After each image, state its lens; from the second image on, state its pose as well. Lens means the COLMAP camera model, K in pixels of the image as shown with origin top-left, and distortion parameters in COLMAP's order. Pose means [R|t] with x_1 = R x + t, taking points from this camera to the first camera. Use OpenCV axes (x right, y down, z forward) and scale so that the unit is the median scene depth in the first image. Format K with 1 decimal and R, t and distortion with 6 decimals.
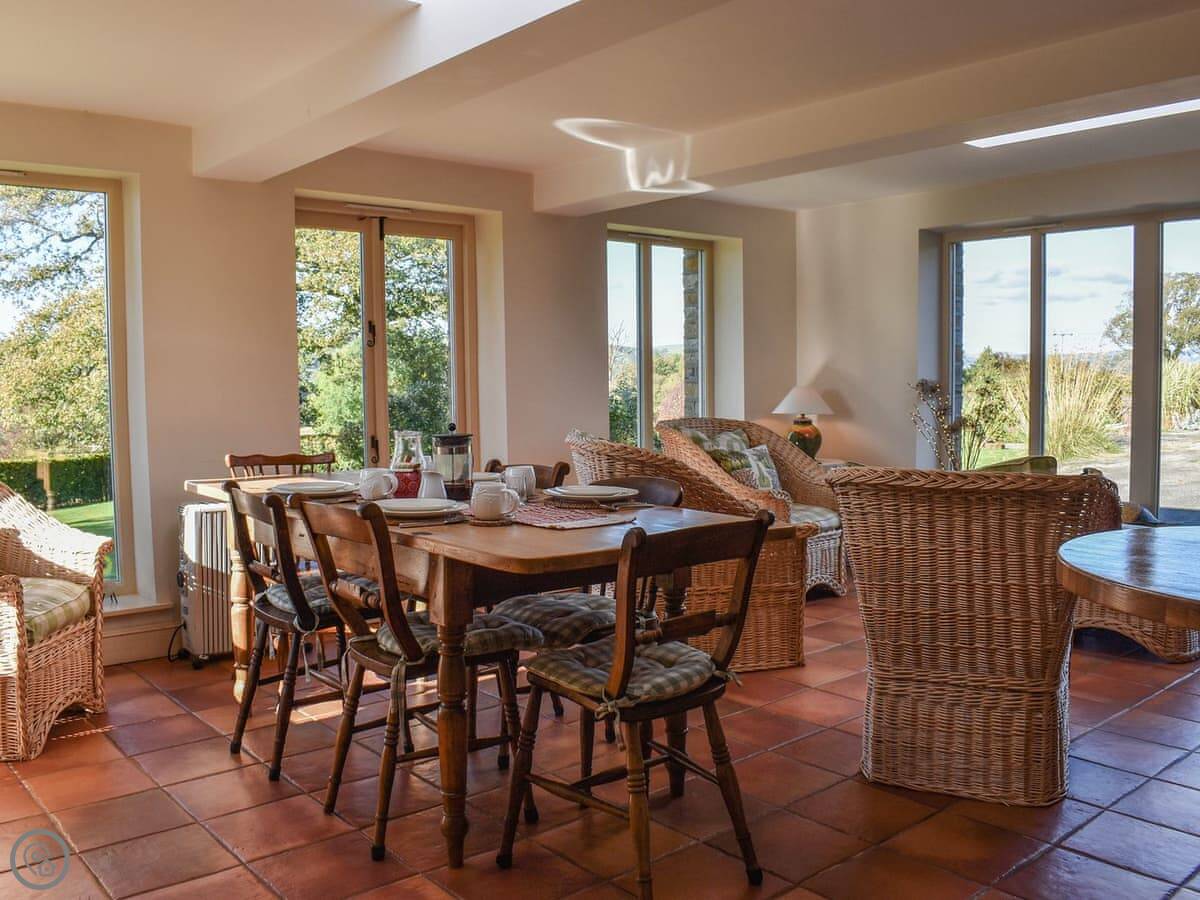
lens RADIAL K [[1039.8, 0, 602.0], [0, 1039.8, 439.9], [0, 0, 1]] dist [-0.088417, 0.008770]
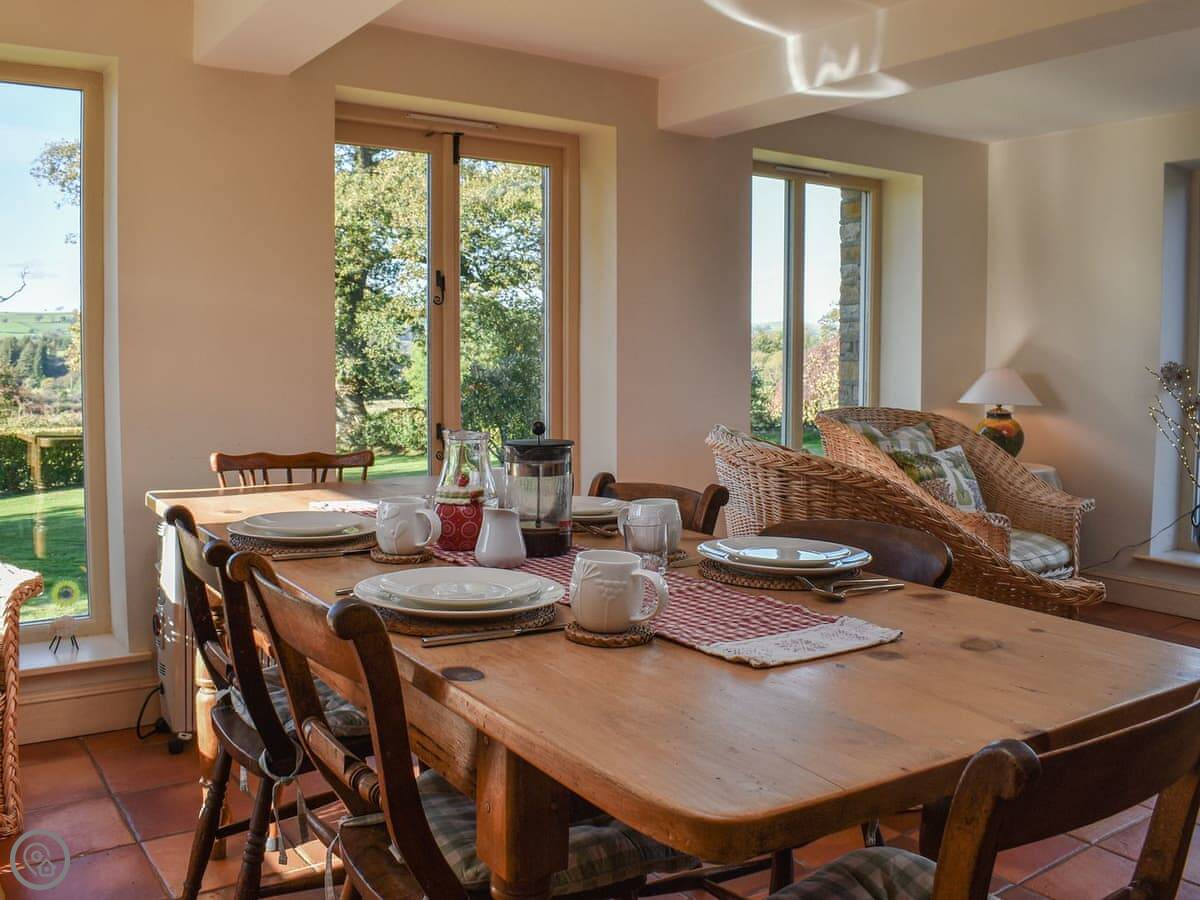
lens RADIAL K [[1062.5, 0, 571.9], [0, 1062.5, 409.3], [0, 0, 1]] dist [-0.101667, -0.005781]
pose [[0.992464, 0.022052, -0.120534, -0.030519], [-0.022899, 0.999722, -0.005646, -0.011257], [0.120376, 0.008364, 0.992693, 0.230065]]
